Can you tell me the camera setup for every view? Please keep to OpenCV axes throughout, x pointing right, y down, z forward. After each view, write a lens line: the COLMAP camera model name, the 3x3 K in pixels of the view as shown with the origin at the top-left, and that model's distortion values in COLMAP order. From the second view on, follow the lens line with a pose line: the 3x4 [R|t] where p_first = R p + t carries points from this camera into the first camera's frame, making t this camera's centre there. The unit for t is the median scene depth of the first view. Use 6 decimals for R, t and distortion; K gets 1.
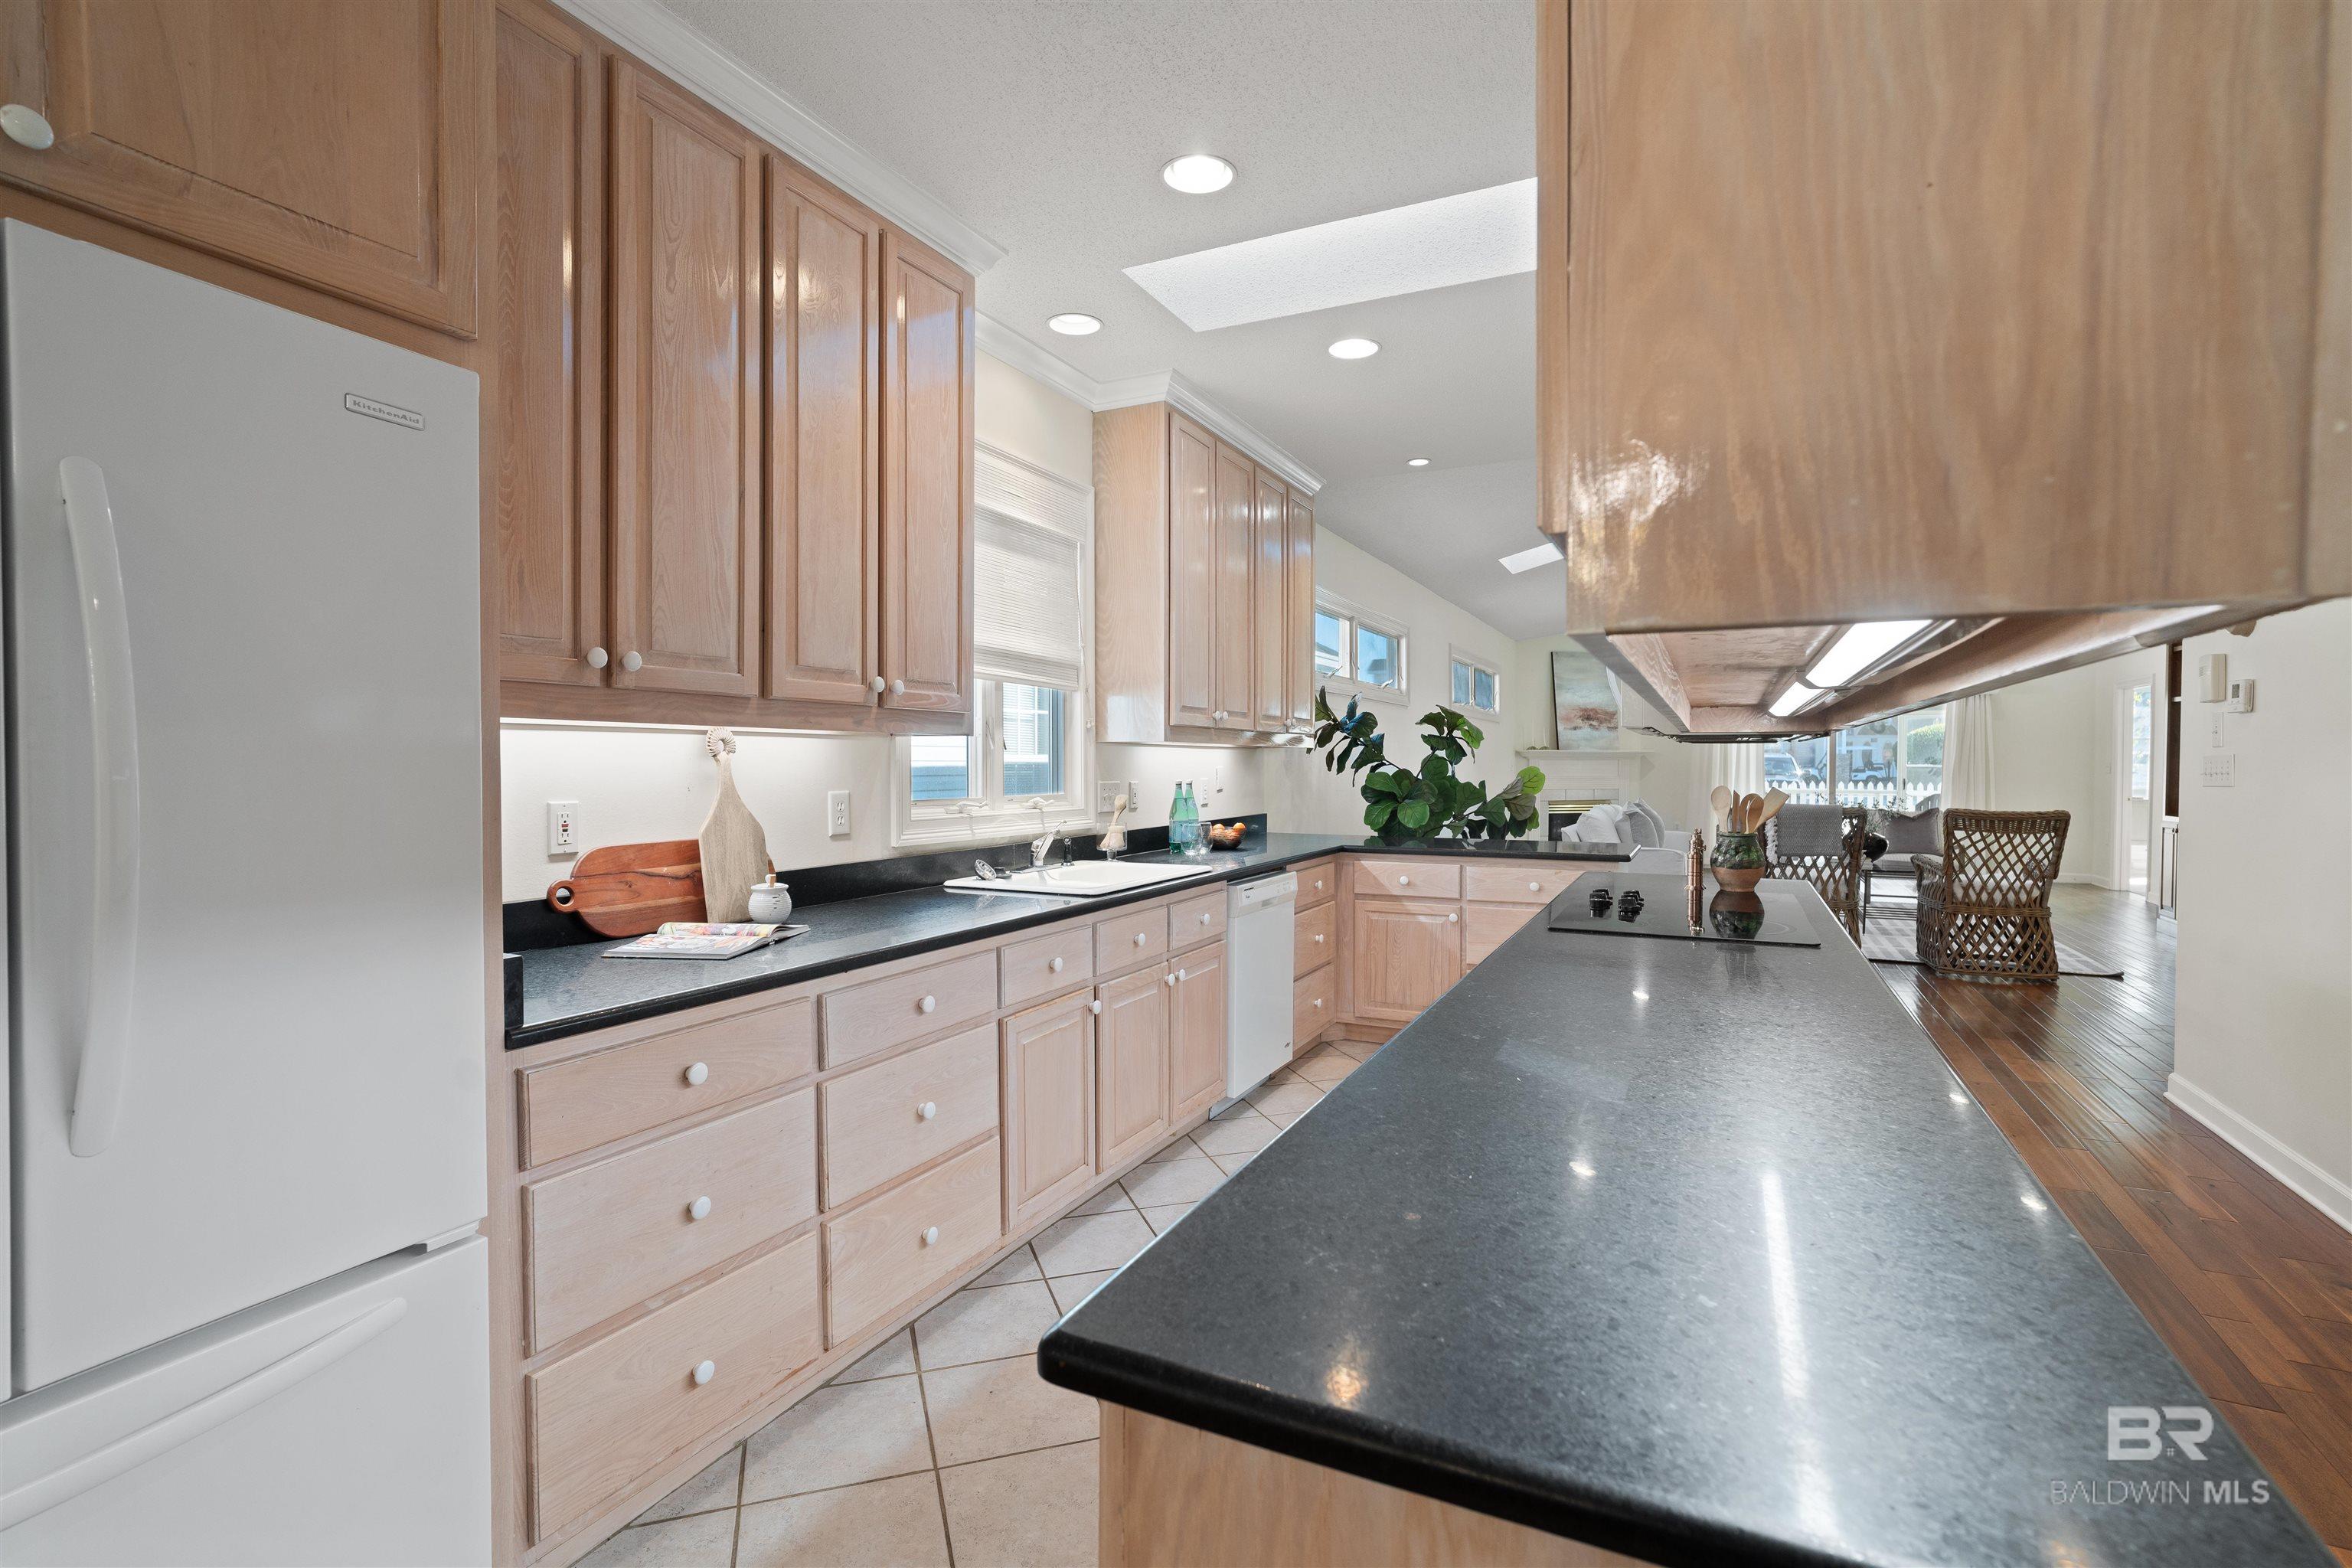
lens RADIAL K [[1100.9, 0, 1168.4], [0, 1100.9, 776.0], [0, 0, 1]] dist [-0.010666, 0.007839]
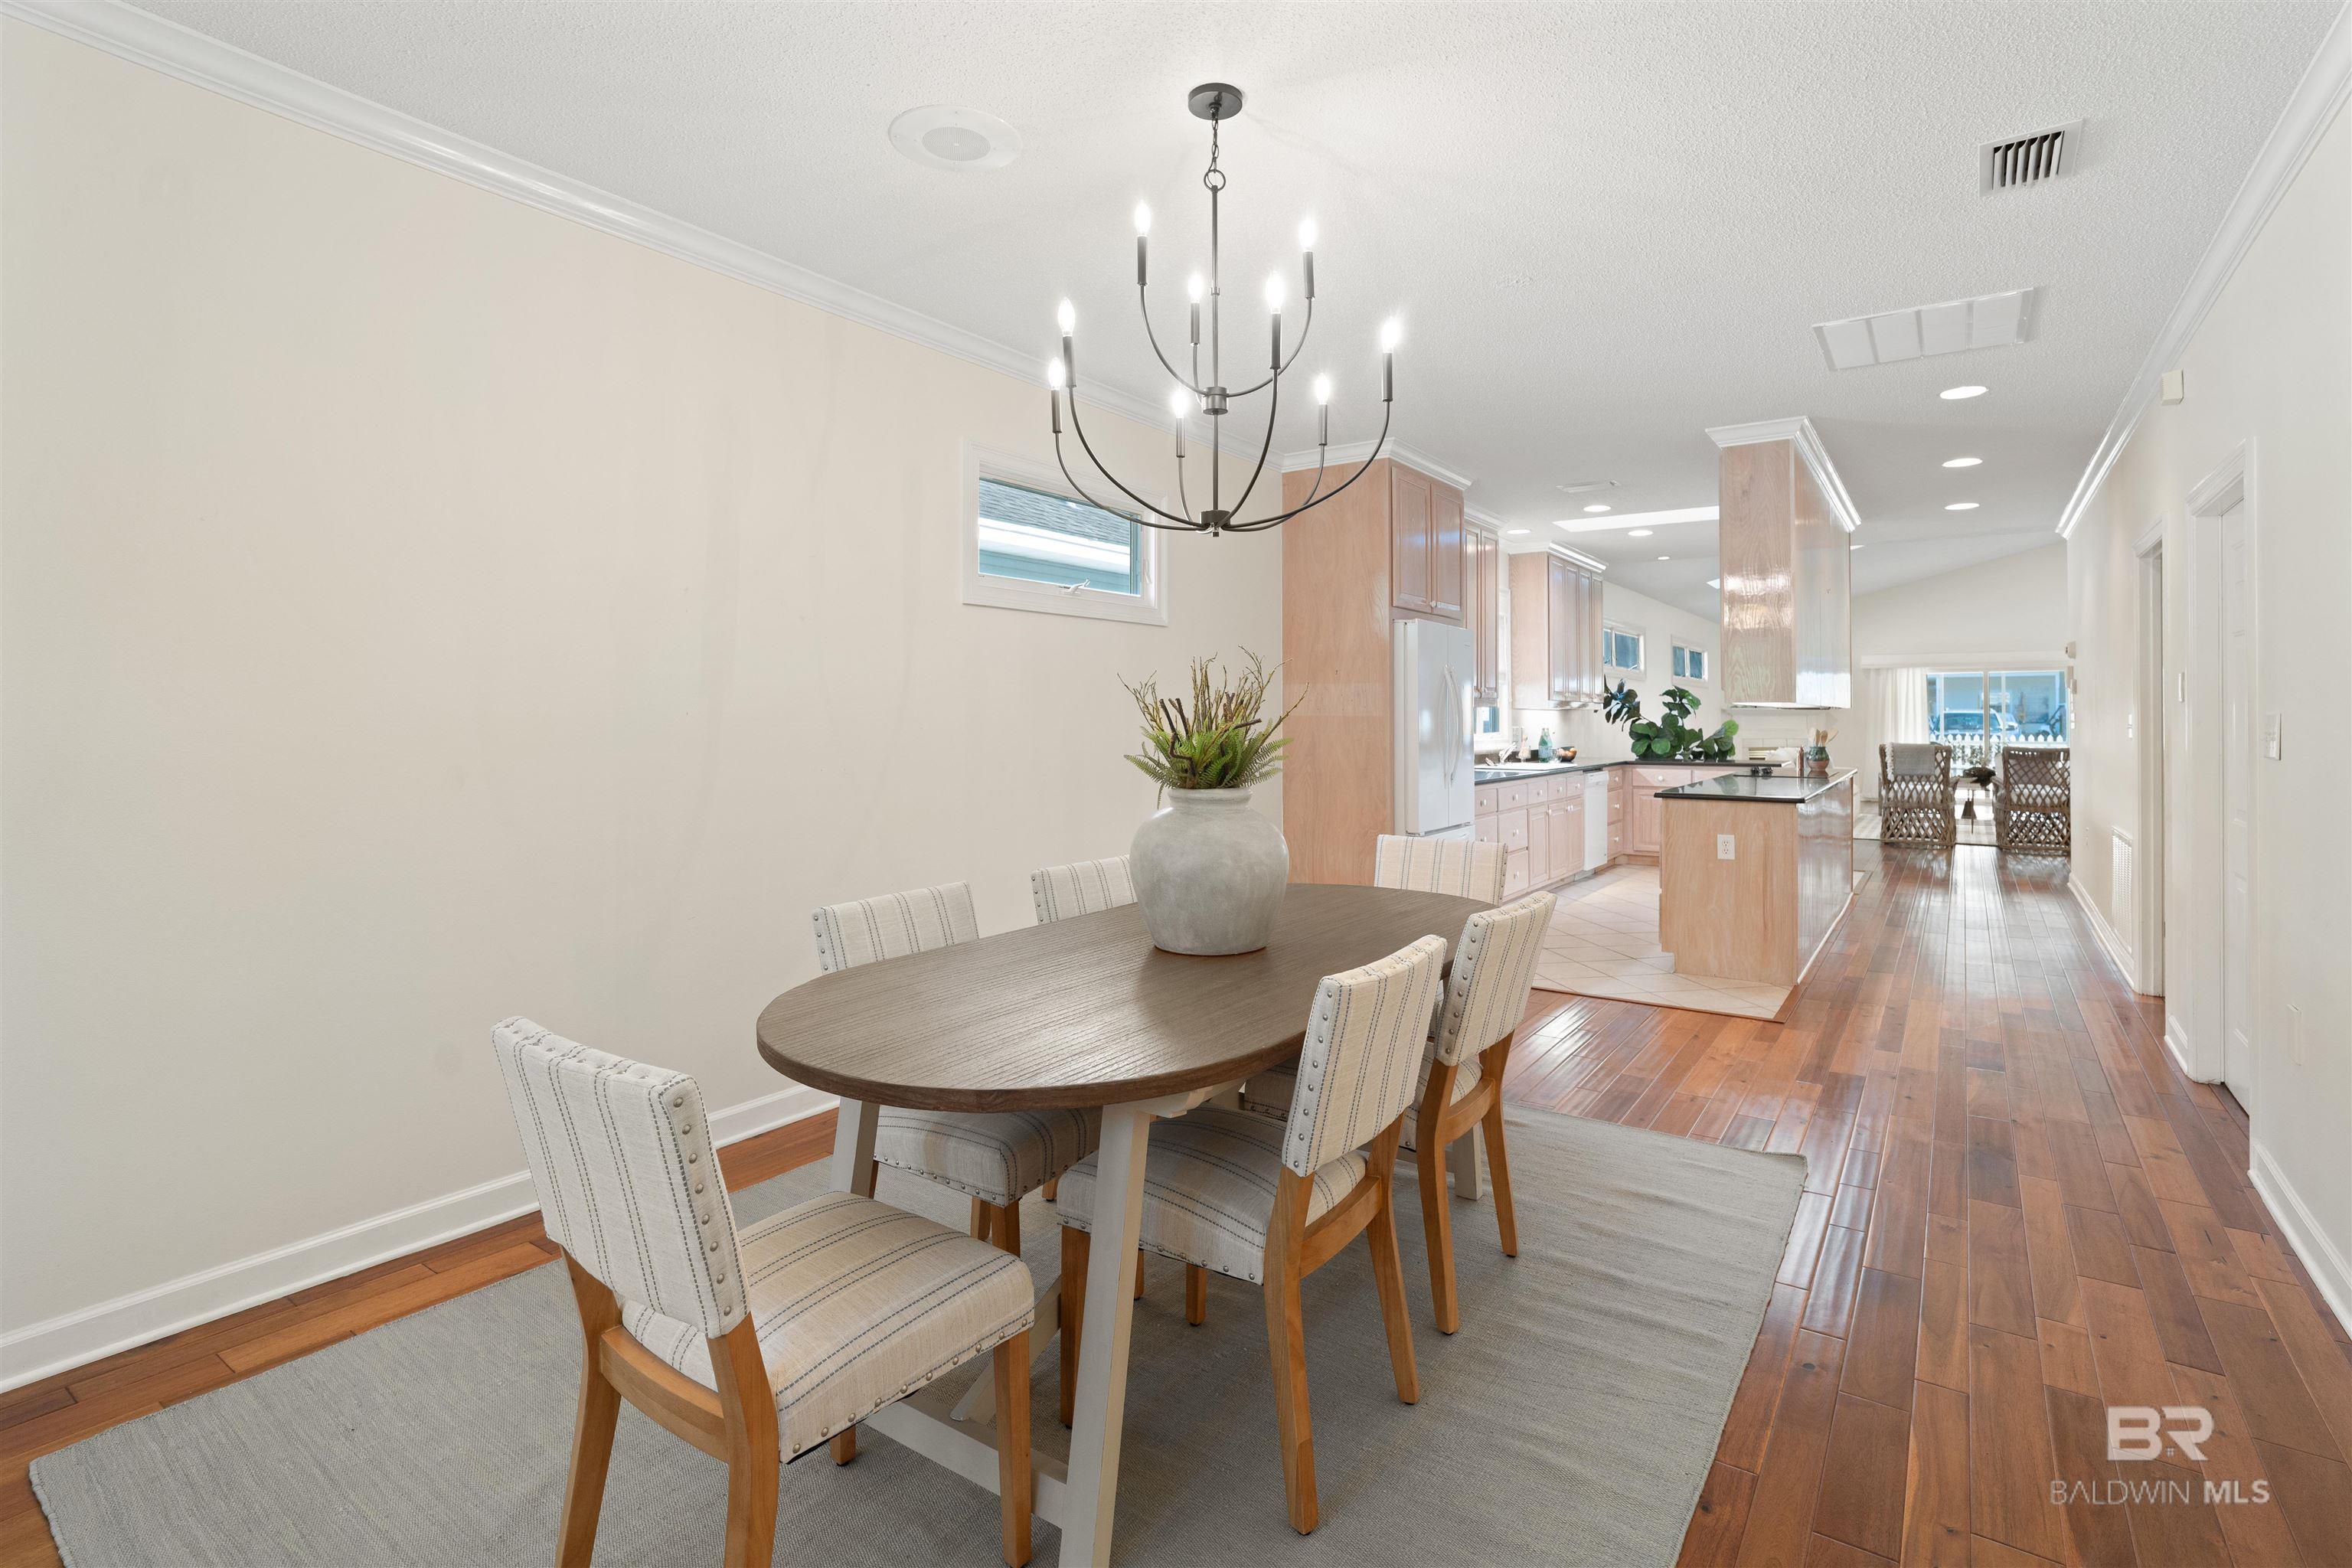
lens RADIAL K [[1100.9, 0, 1187.3], [0, 1100.9, 694.0], [0, 0, 1]] dist [-0.010666, 0.007839]
pose [[0.988779, -0.003778, -0.149336, -0.258734], [-0.001217, 0.999443, -0.033344, 0.009368], [0.149379, 0.033152, 0.988224, -0.845142]]
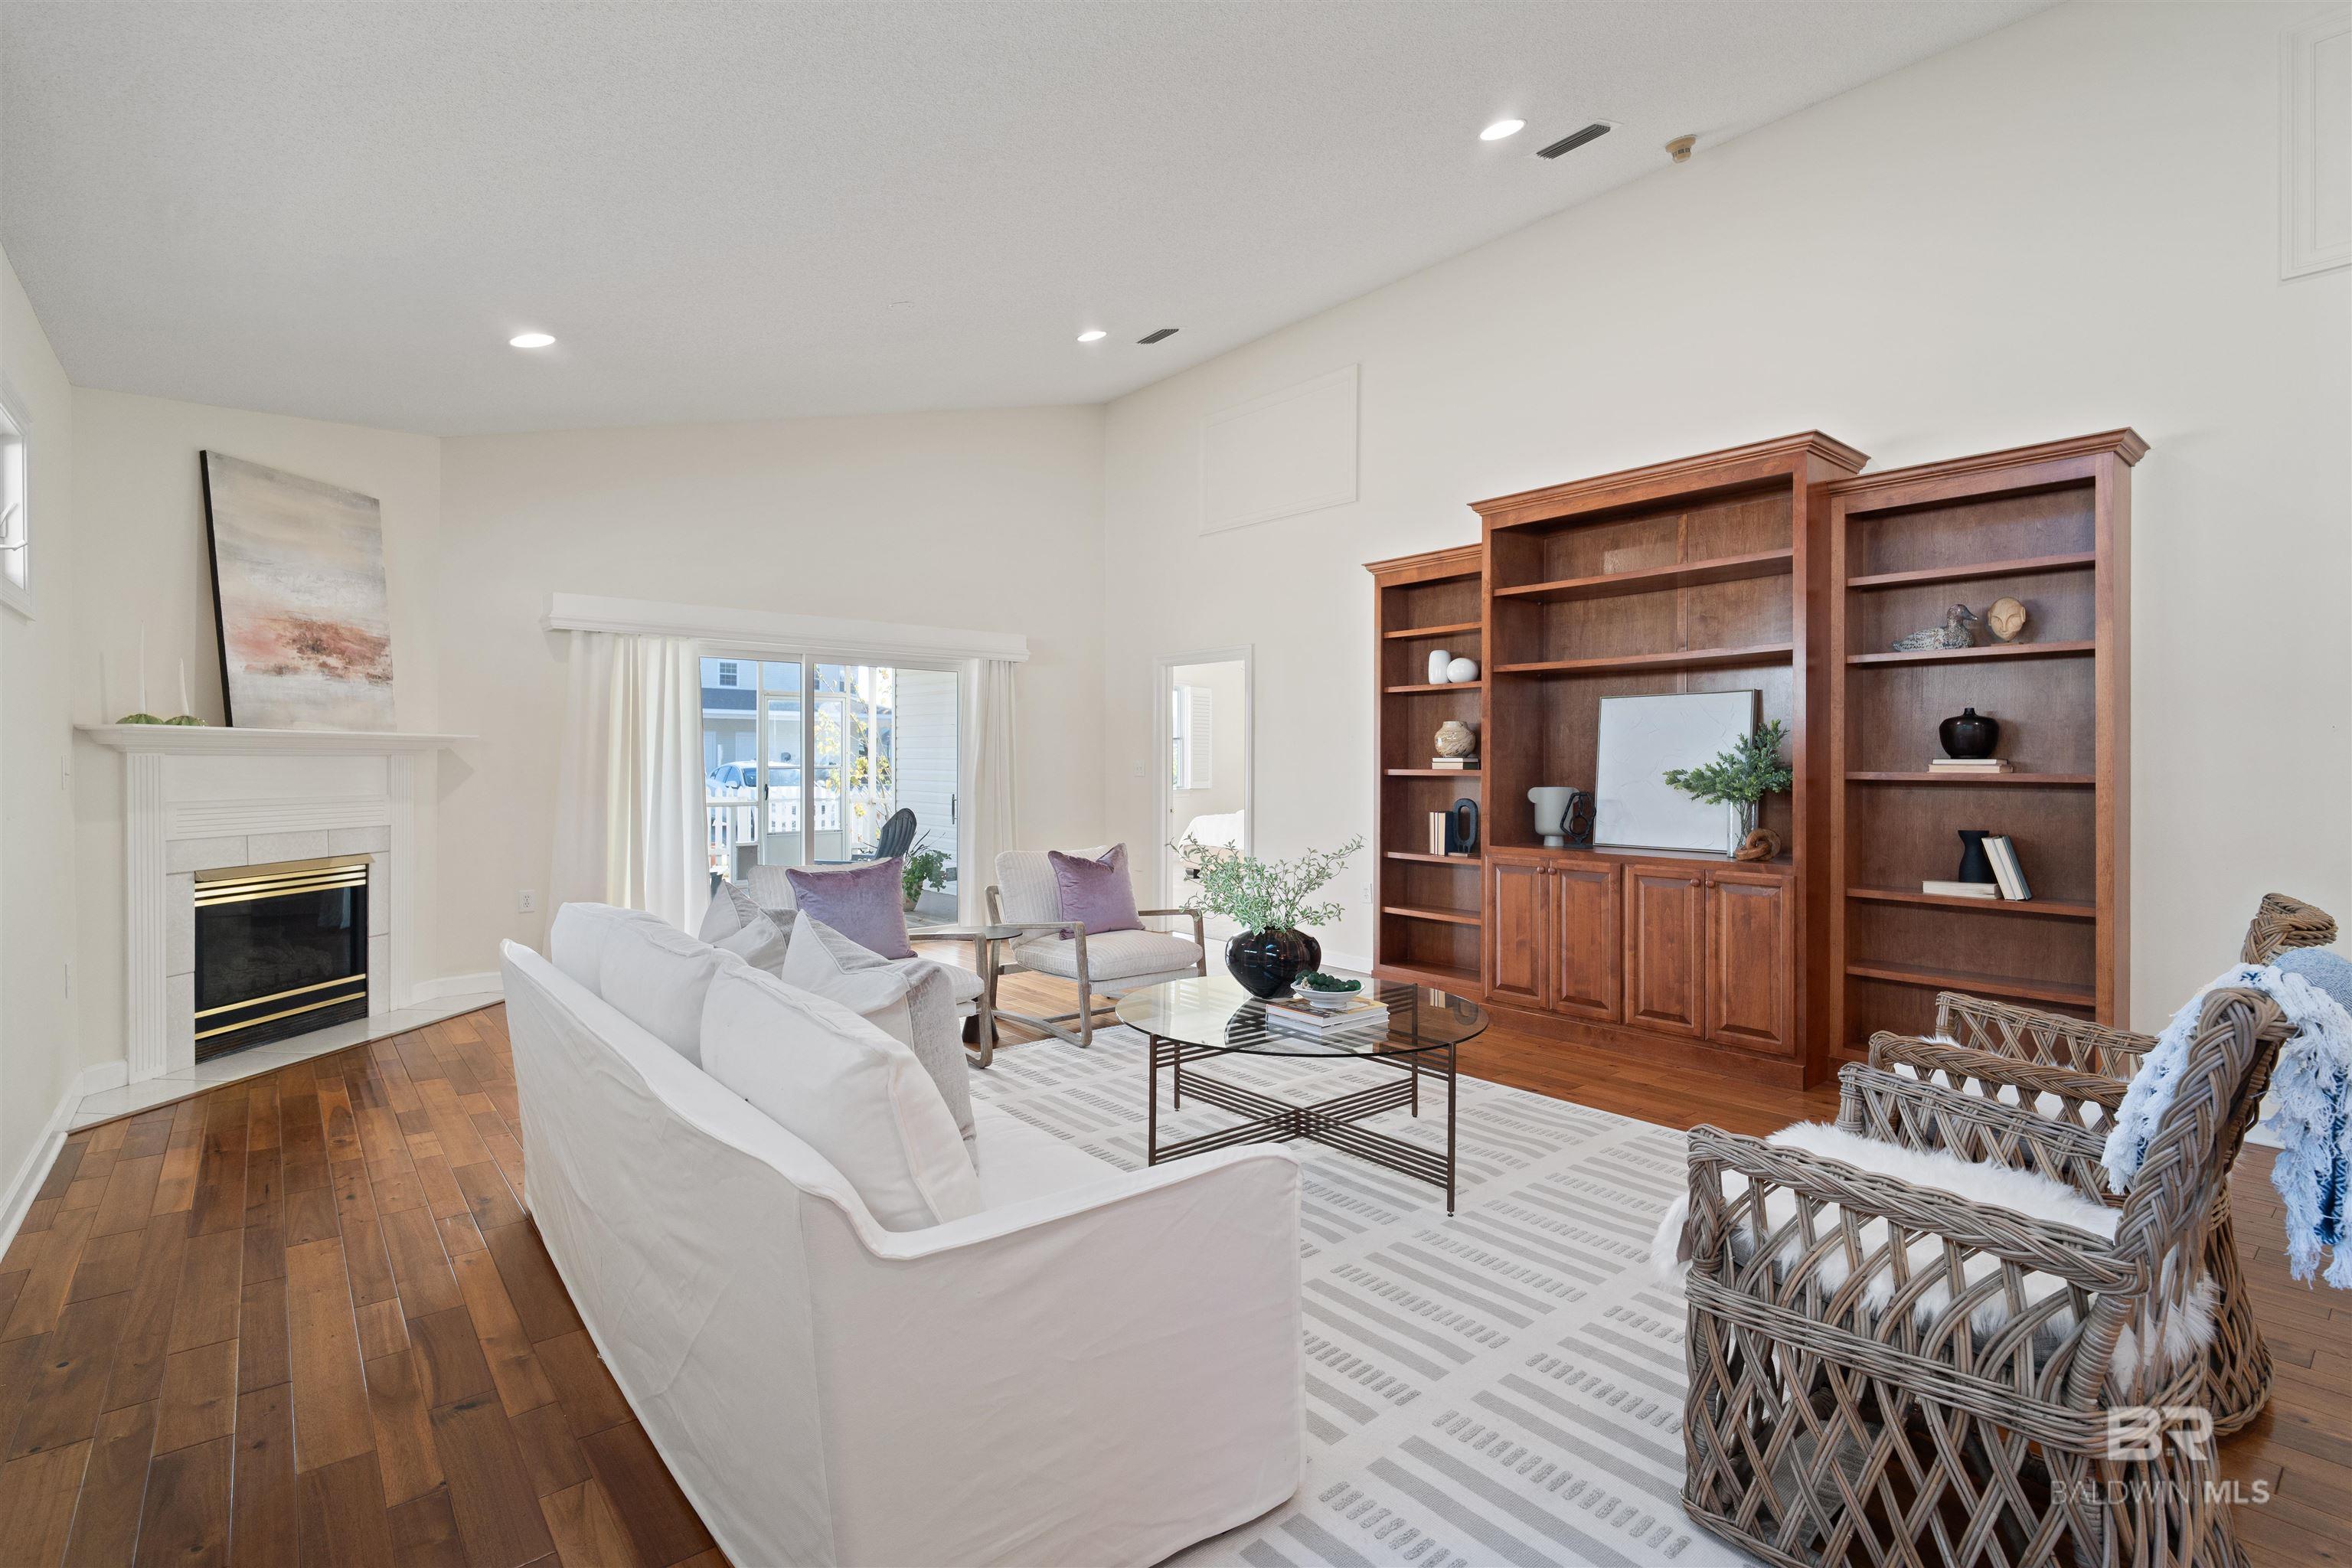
lens RADIAL K [[1100.9, 0, 1213.4], [0, 1100.9, 770.8], [0, 0, 1]] dist [-0.010666, 0.007839]
pose [[0.393123, -0.007730, 0.919453, 0.441177], [0.009560, 0.999945, 0.004319, -0.022697], [-0.919436, 0.007092, 0.393175, 1.638878]]
